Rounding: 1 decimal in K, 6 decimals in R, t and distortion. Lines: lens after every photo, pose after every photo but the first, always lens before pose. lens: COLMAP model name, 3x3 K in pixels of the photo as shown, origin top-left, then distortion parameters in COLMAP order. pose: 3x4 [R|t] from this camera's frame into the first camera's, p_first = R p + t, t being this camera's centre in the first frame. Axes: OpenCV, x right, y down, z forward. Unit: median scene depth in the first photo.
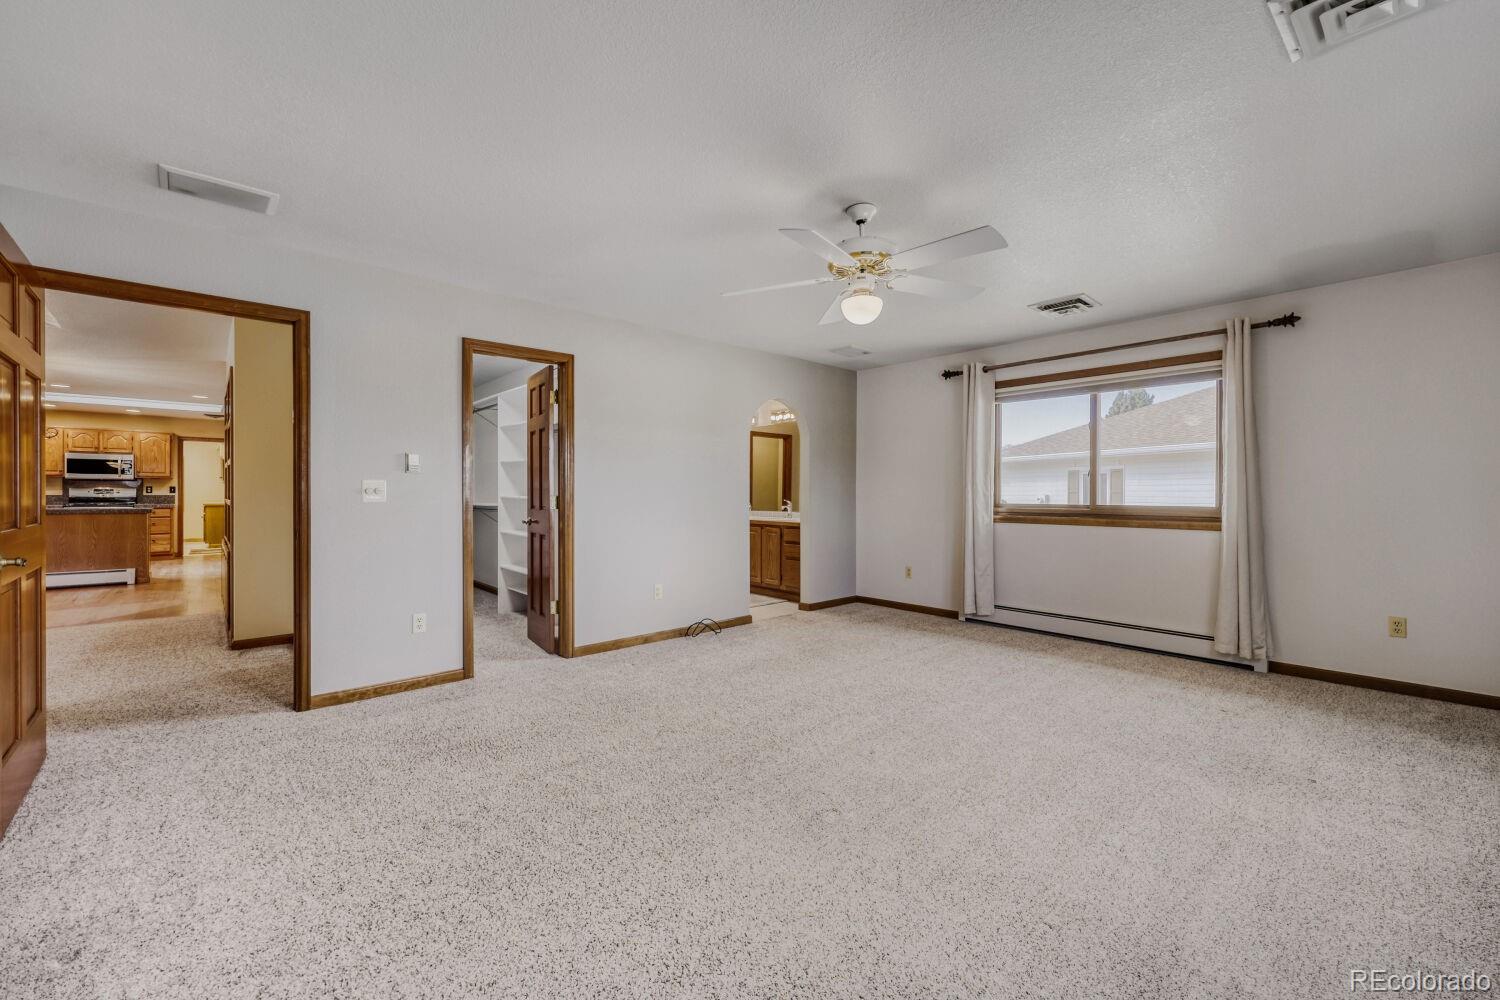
lens RADIAL K [[611.1, 0, 749.9], [0, 611.1, 491.9], [0, 0, 1]] dist [-0.005217, 0.000921]
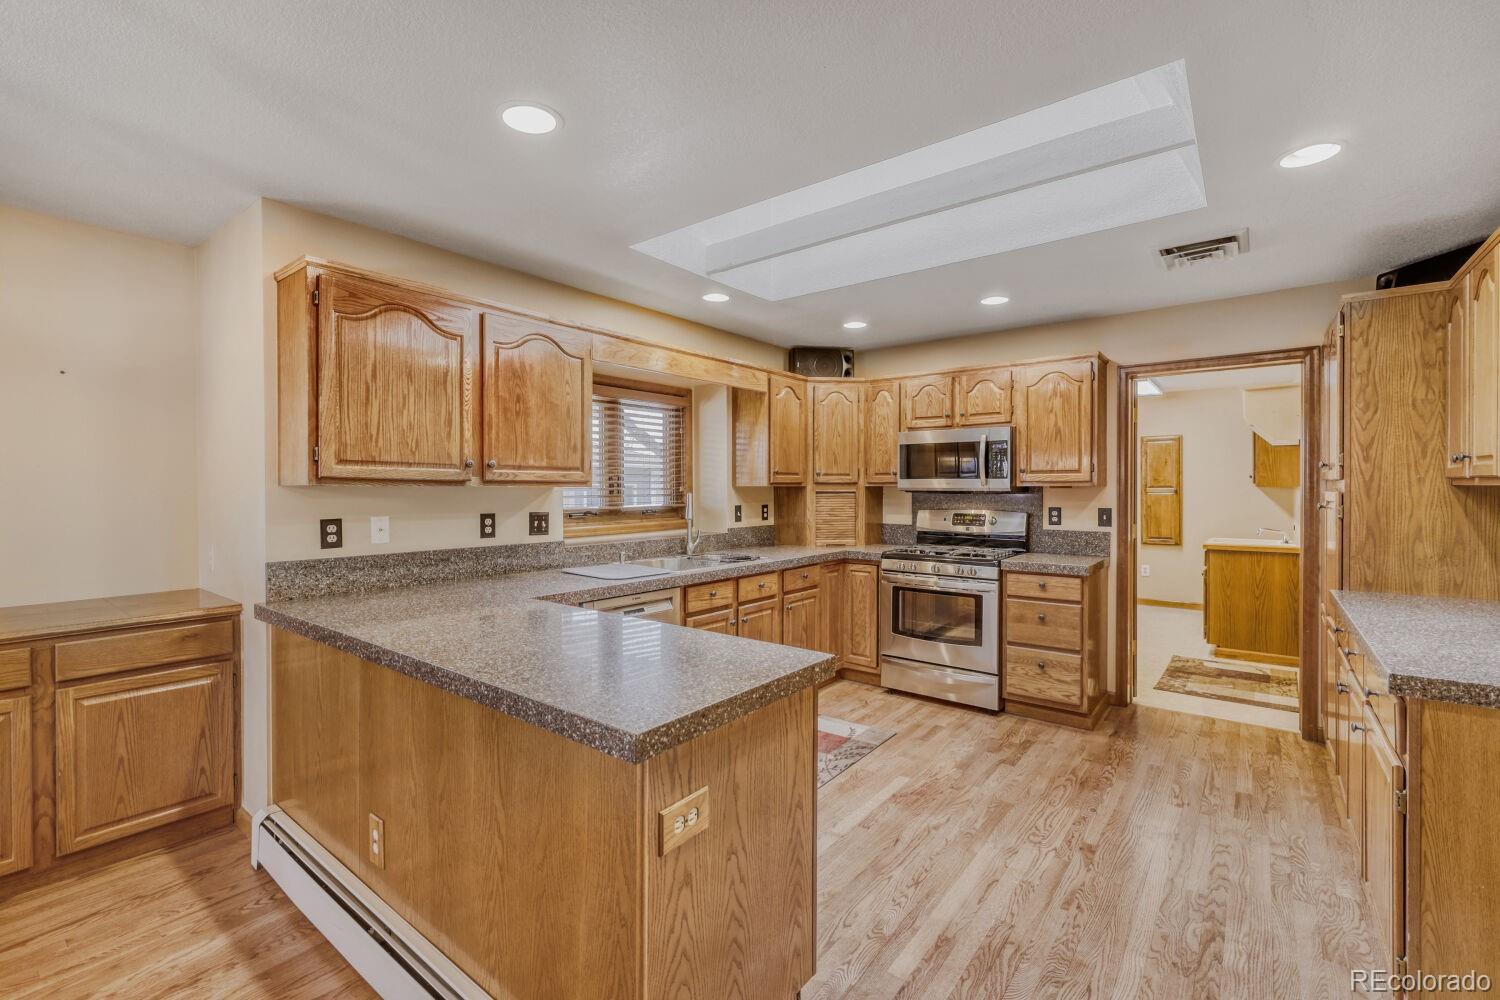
lens RADIAL K [[649.8, 0, 759.4], [0, 649.8, 495.8], [0, 0, 1]] dist [0.011152, -0.003051]
pose [[0.183401, 0.011124, -0.982975, -0.640217], [-0.000228, 0.999936, 0.011274, -0.021789], [0.983038, -0.001844, 0.183392, 0.769153]]
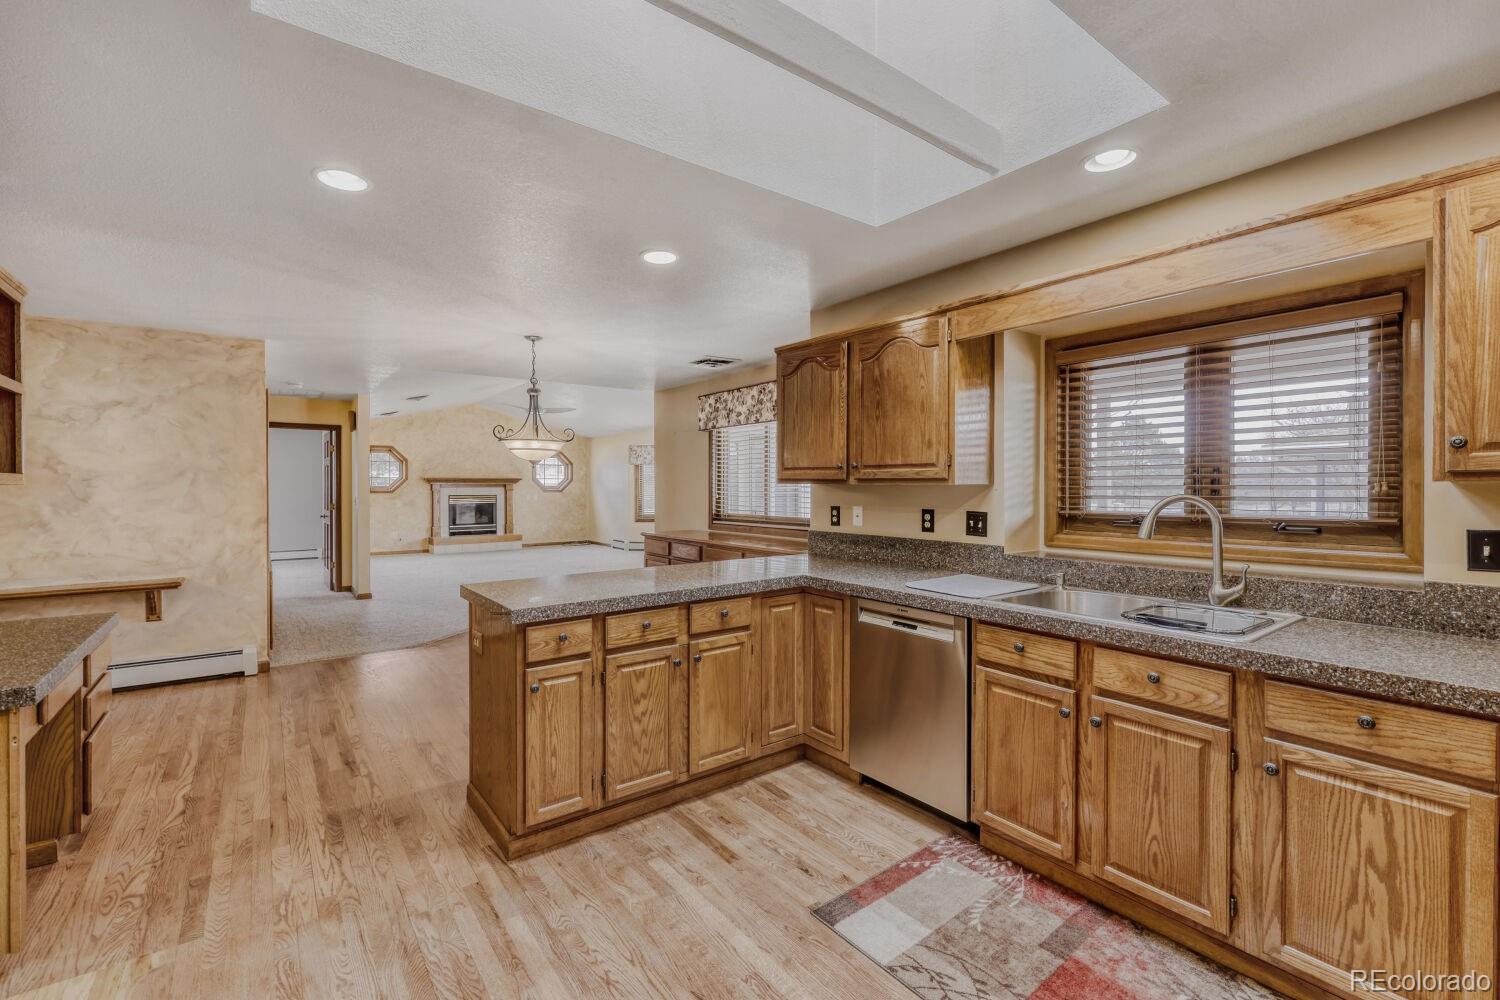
lens RADIAL K [[649.8, 0, 729.3], [0, 649.8, 488.7], [0, 0, 1]] dist [0.011152, -0.003051]
pose [[-0.994913, -0.002313, 0.100708, -0.896932], [-0.001944, 0.999991, 0.003757, -0.021375], [-0.100716, 0.003542, -0.994909, 1.033976]]
